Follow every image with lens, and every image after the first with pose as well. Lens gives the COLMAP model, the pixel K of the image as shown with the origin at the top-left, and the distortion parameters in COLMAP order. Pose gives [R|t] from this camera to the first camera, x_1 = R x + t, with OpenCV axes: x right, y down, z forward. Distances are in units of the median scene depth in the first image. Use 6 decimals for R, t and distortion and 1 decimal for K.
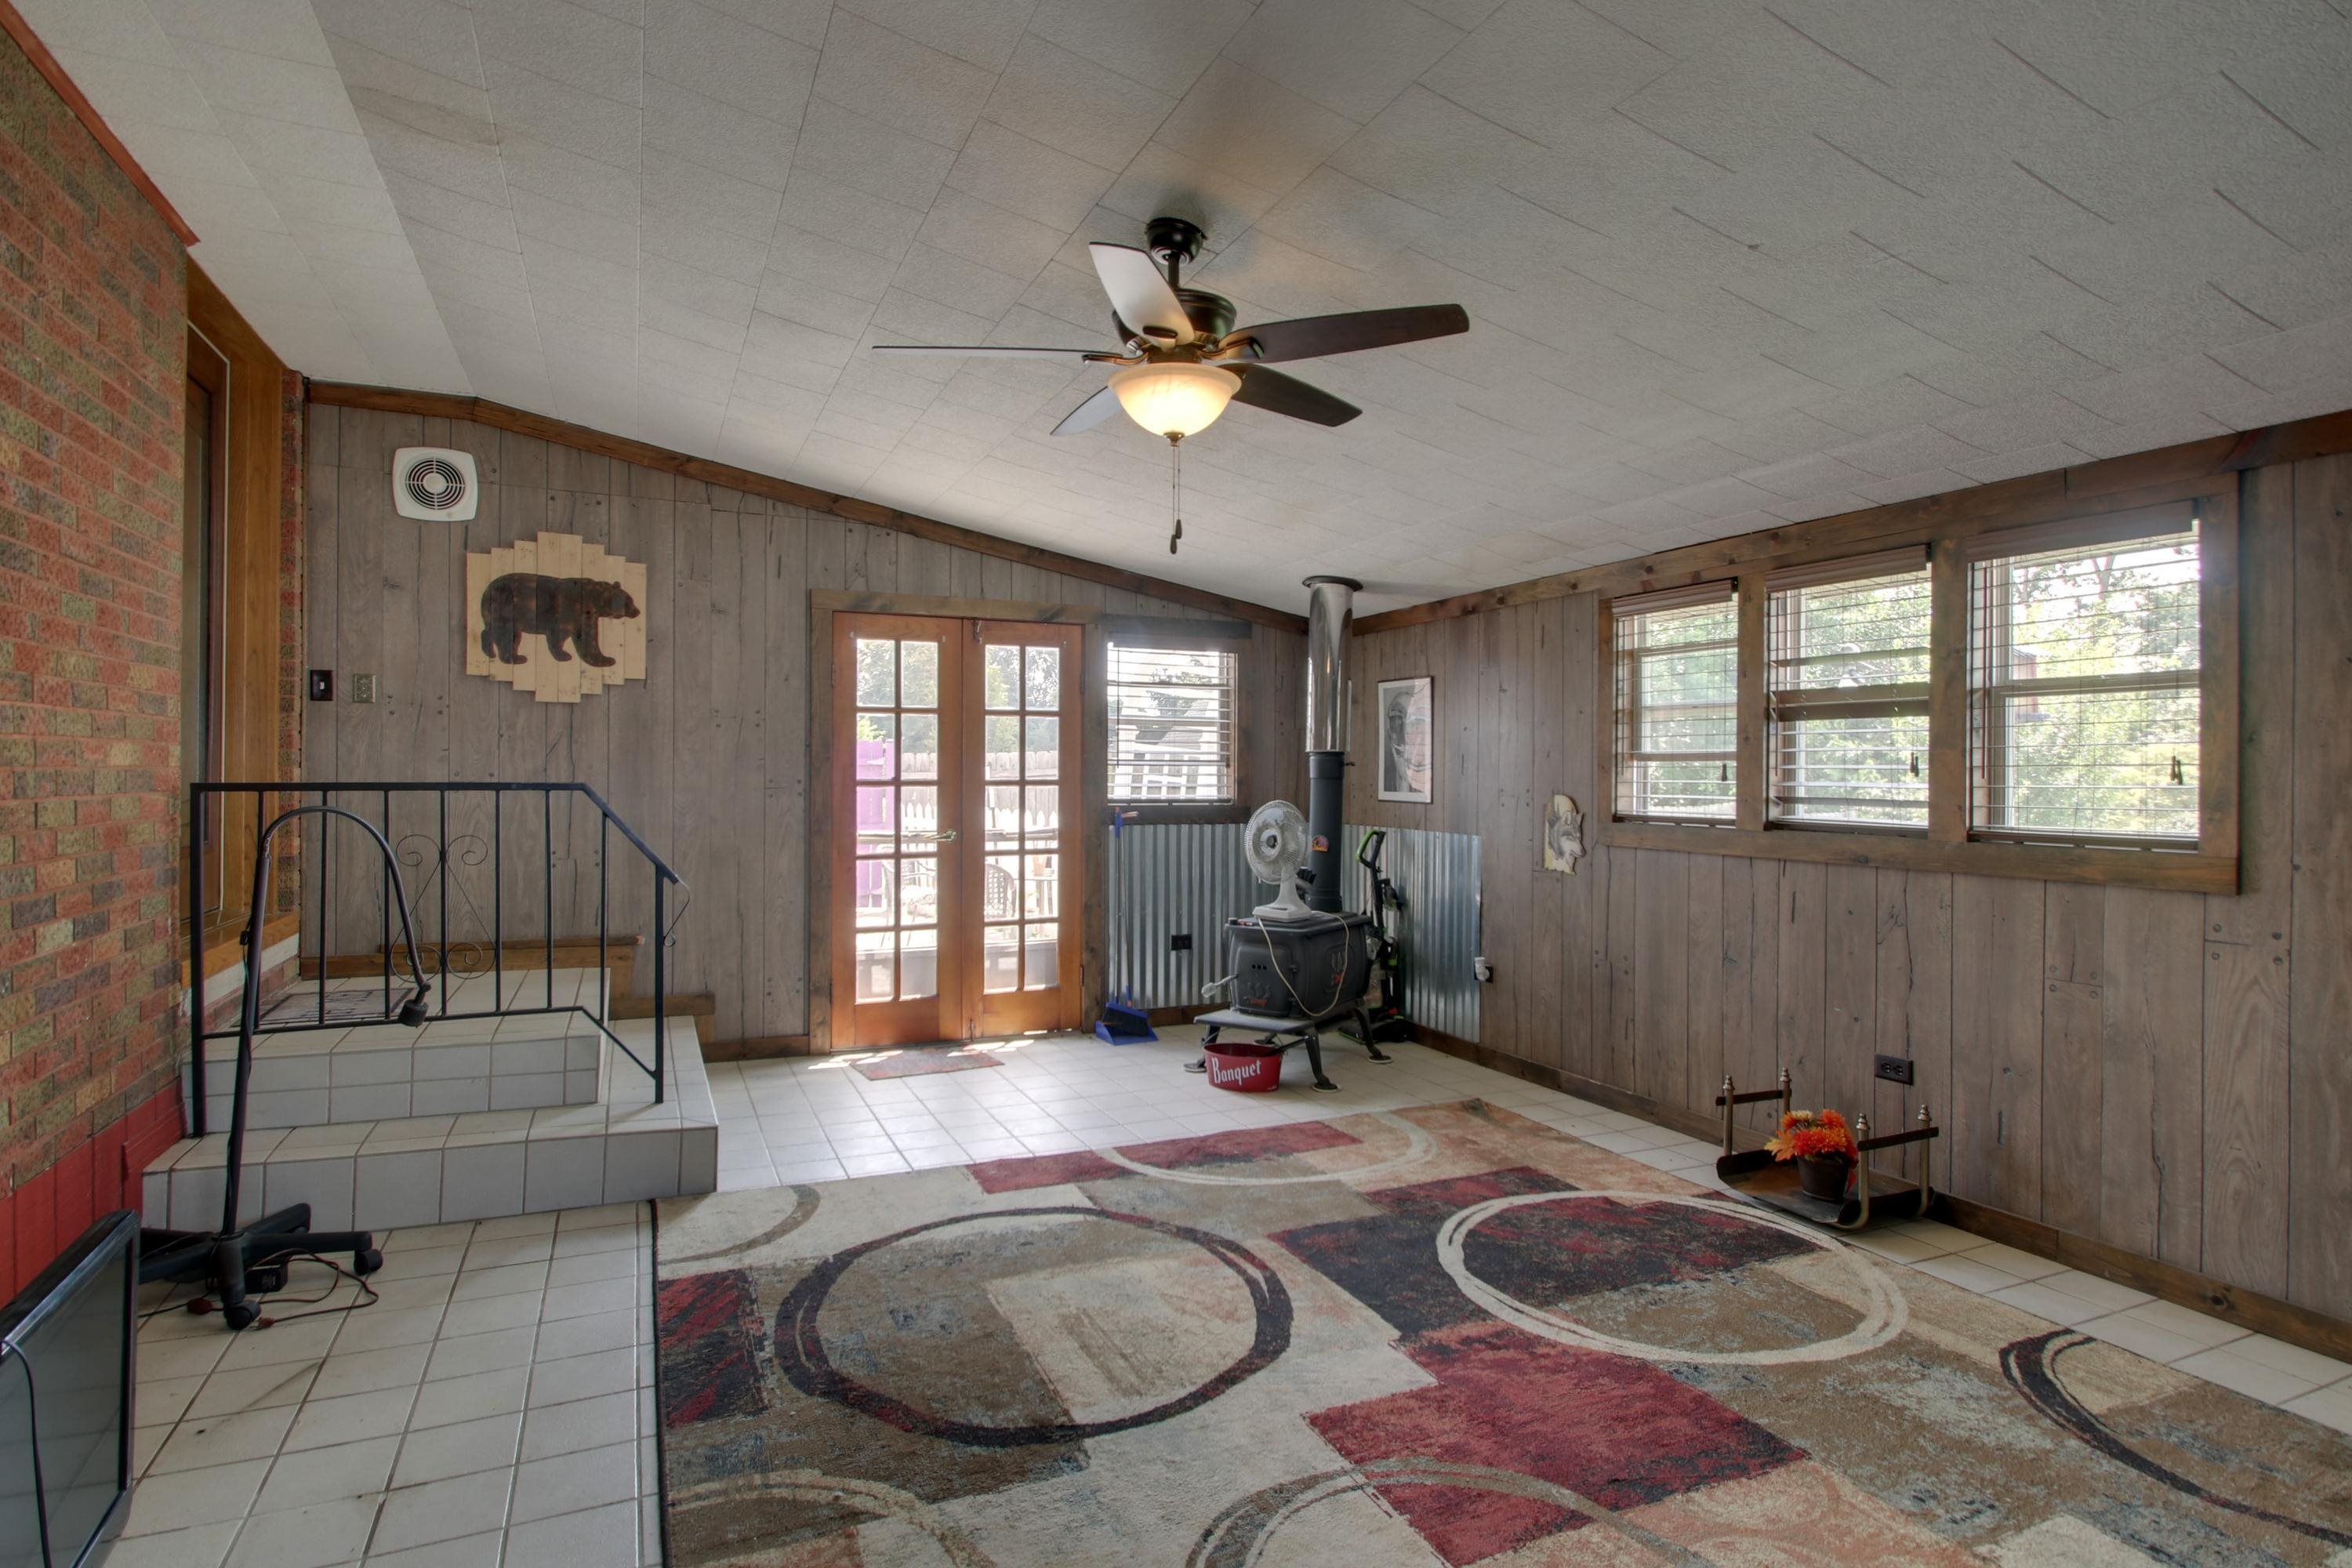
lens RADIAL K [[1194.6, 0, 1174.3], [0, 1194.6, 796.1], [0, 0, 1]] dist [0.004561, -0.015392]
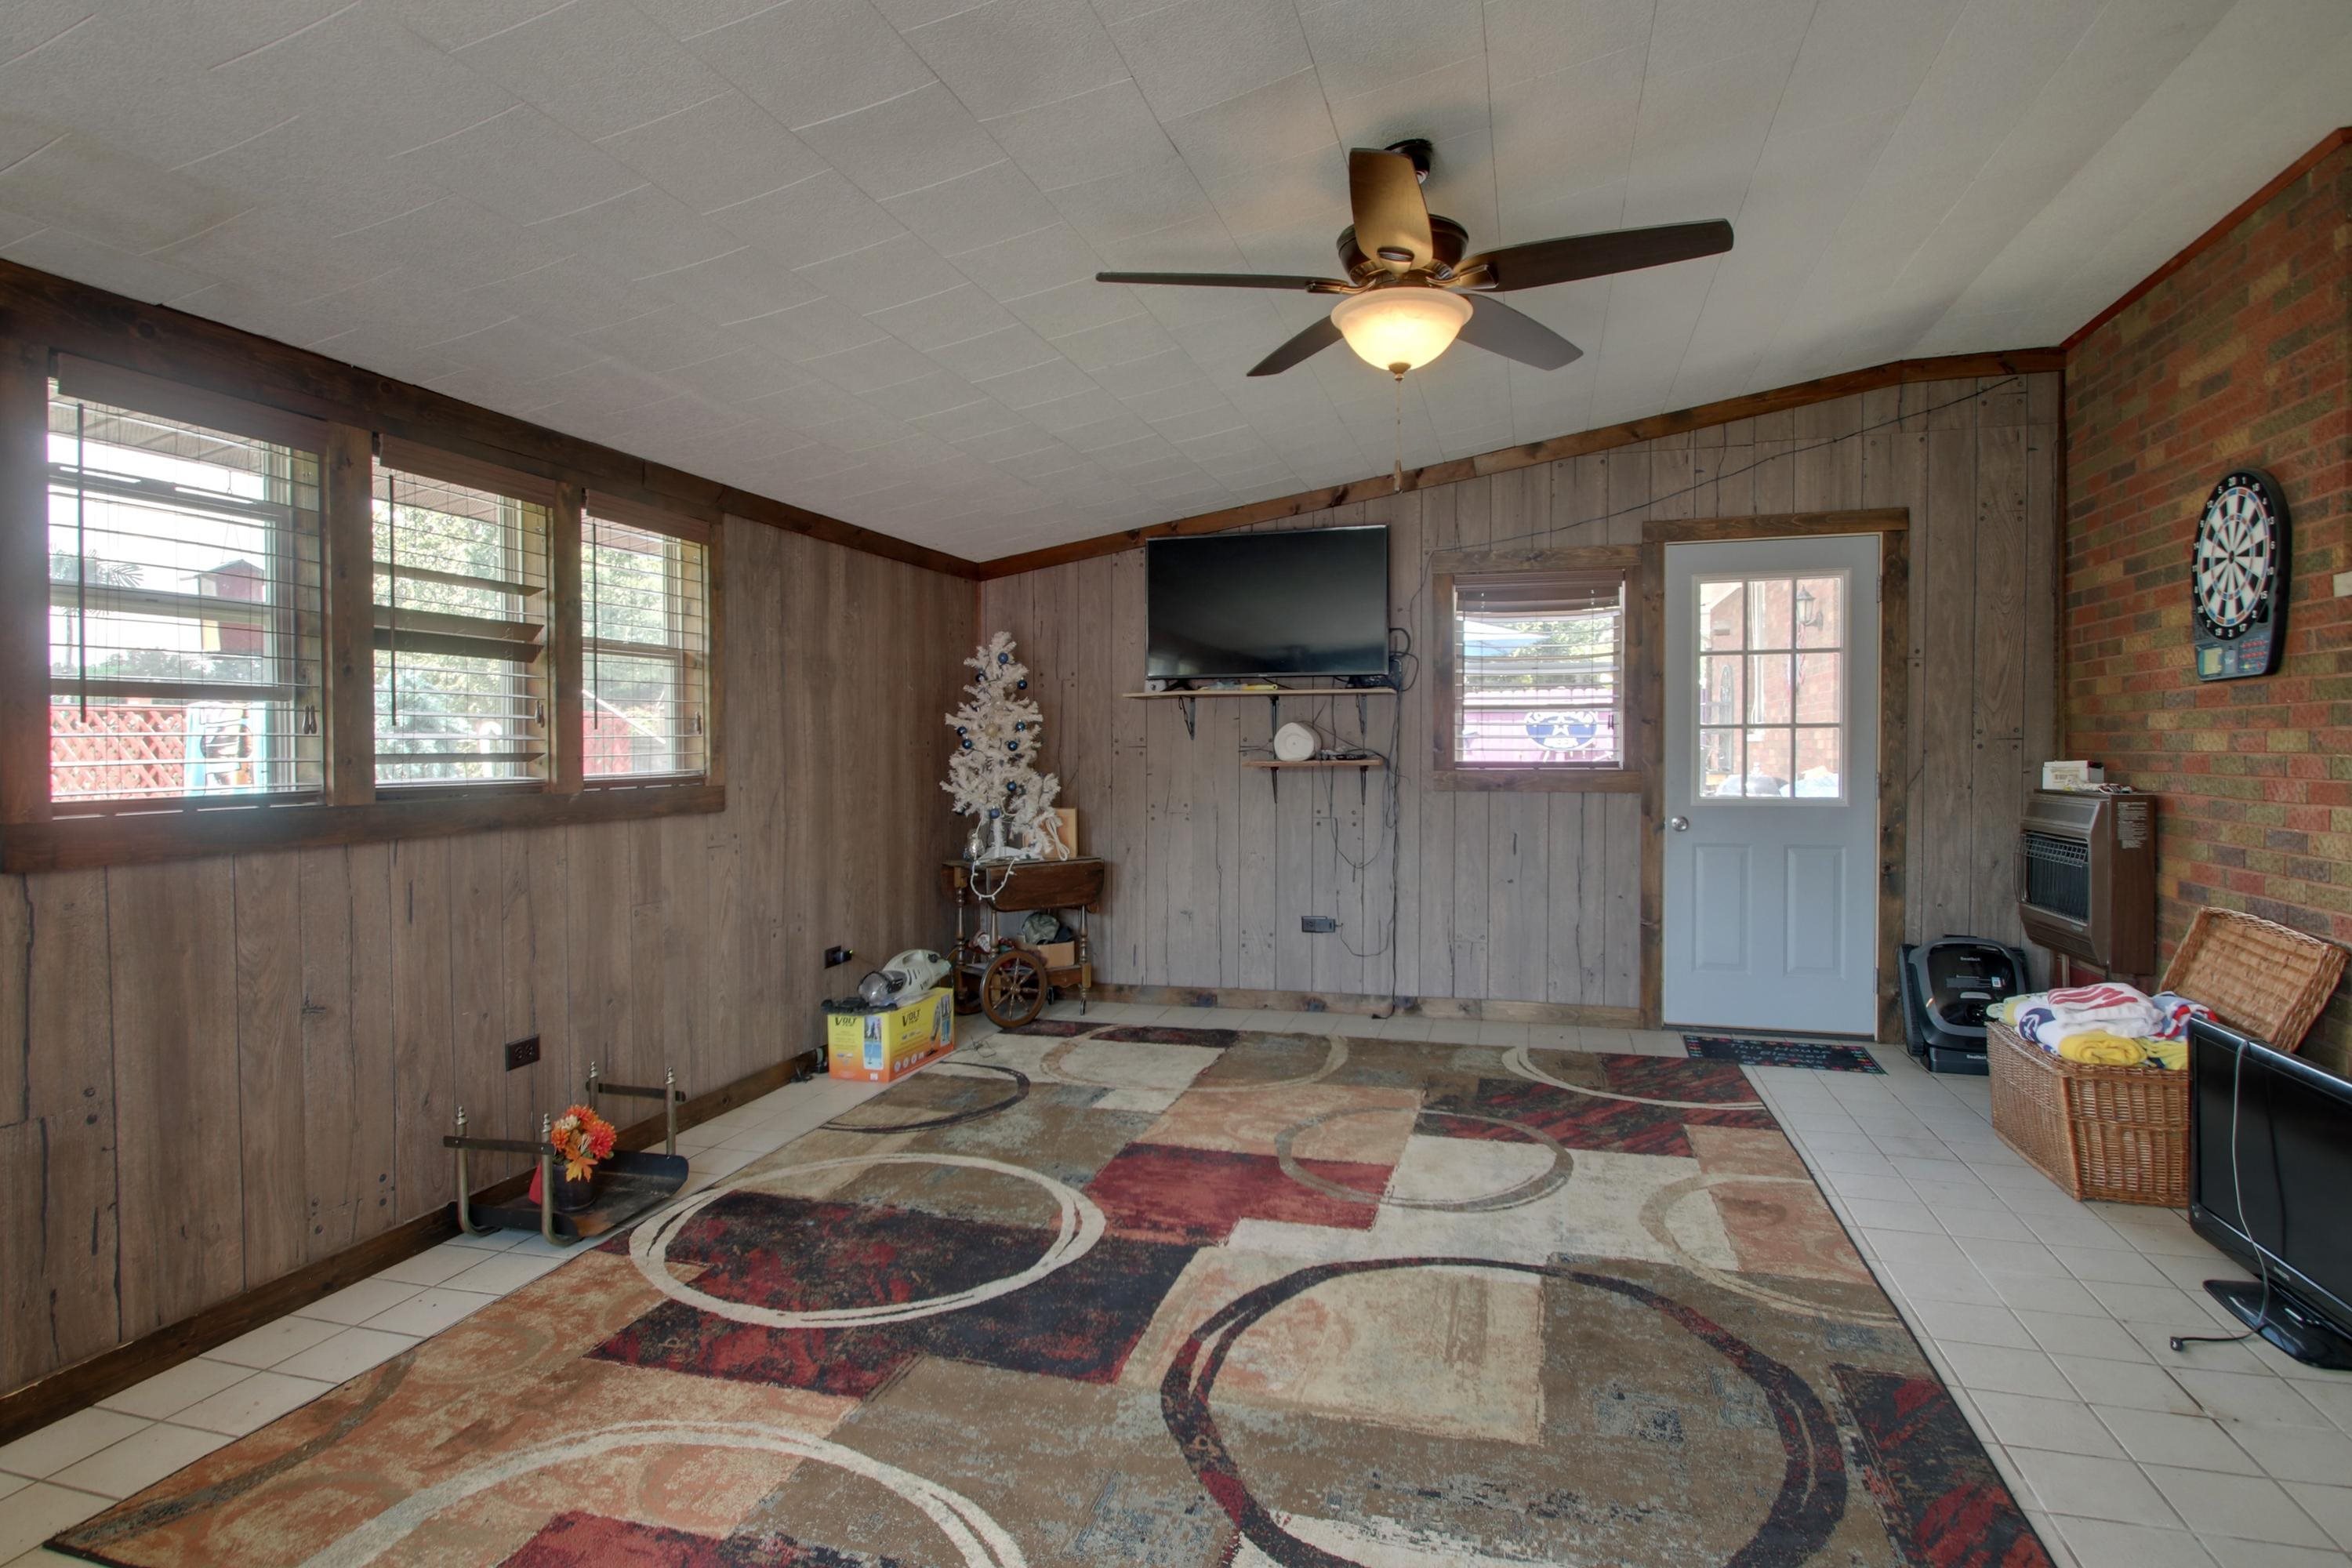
lens RADIAL K [[1188.0, 0, 1224.8], [0, 1188.0, 801.3], [0, 0, 1]] dist [0.014551, -0.018681]
pose [[-0.773502, -0.037775, 0.632667, -0.442613], [0.008581, 0.997507, 0.070049, -0.022403], [-0.633735, 0.059612, -0.771249, 1.621400]]
